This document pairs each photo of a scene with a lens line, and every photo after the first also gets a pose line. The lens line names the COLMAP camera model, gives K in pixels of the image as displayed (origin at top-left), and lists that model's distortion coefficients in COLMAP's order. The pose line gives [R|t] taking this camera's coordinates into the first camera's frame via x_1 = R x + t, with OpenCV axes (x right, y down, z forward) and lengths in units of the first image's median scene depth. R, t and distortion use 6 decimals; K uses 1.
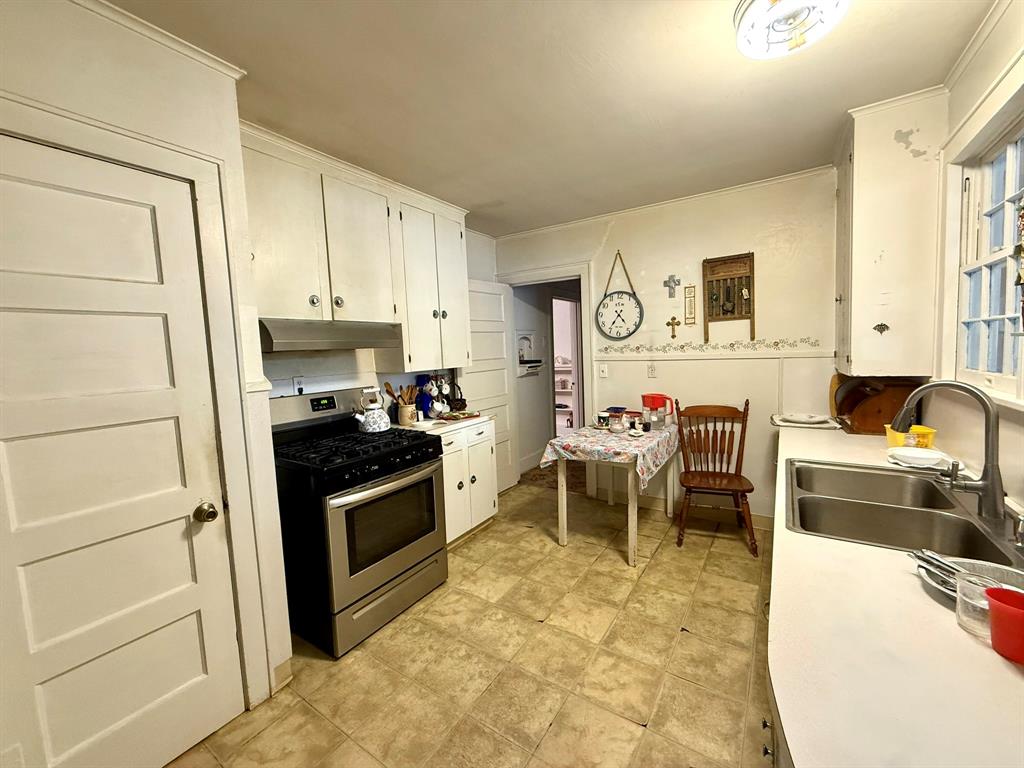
lens RADIAL K [[405.3, 0, 510.7], [0, 405.3, 382.3], [0, 0, 1]] dist [0.002468, 0.000152]
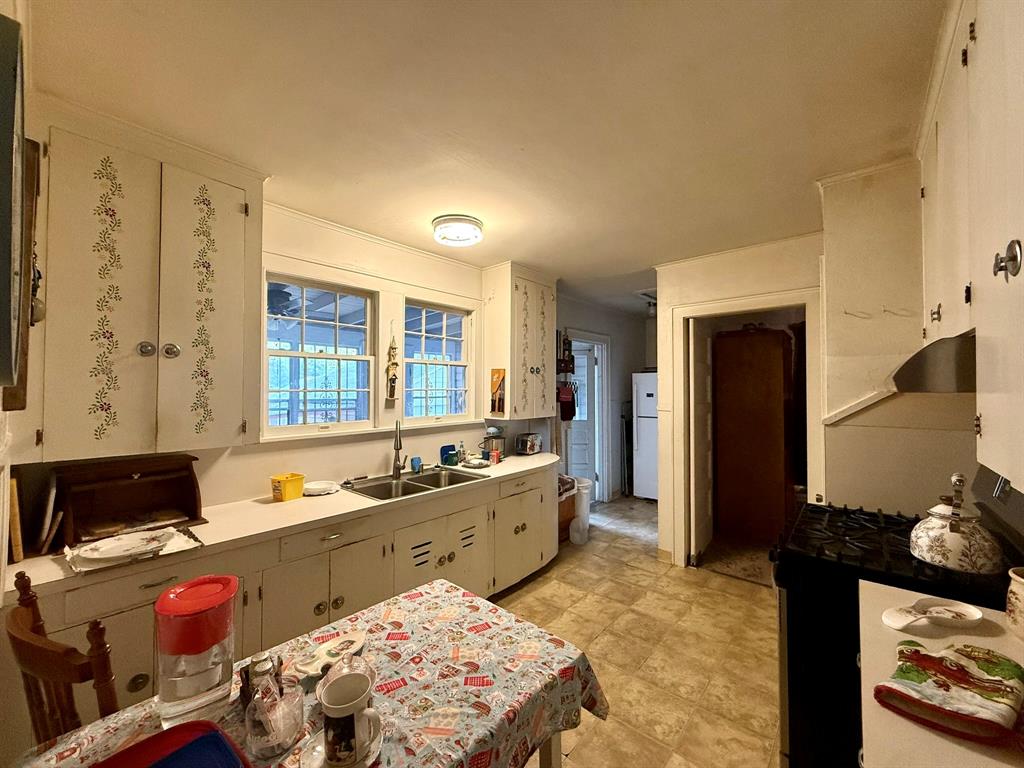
lens RADIAL K [[405.3, 0, 510.7], [0, 405.3, 382.3], [0, 0, 1]] dist [0.002468, 0.000152]
pose [[-0.990965, 0.047622, 0.125383, 0.149830], [0.054655, 0.997084, 0.053264, -0.195983], [-0.122480, 0.059636, -0.990678, 2.063605]]
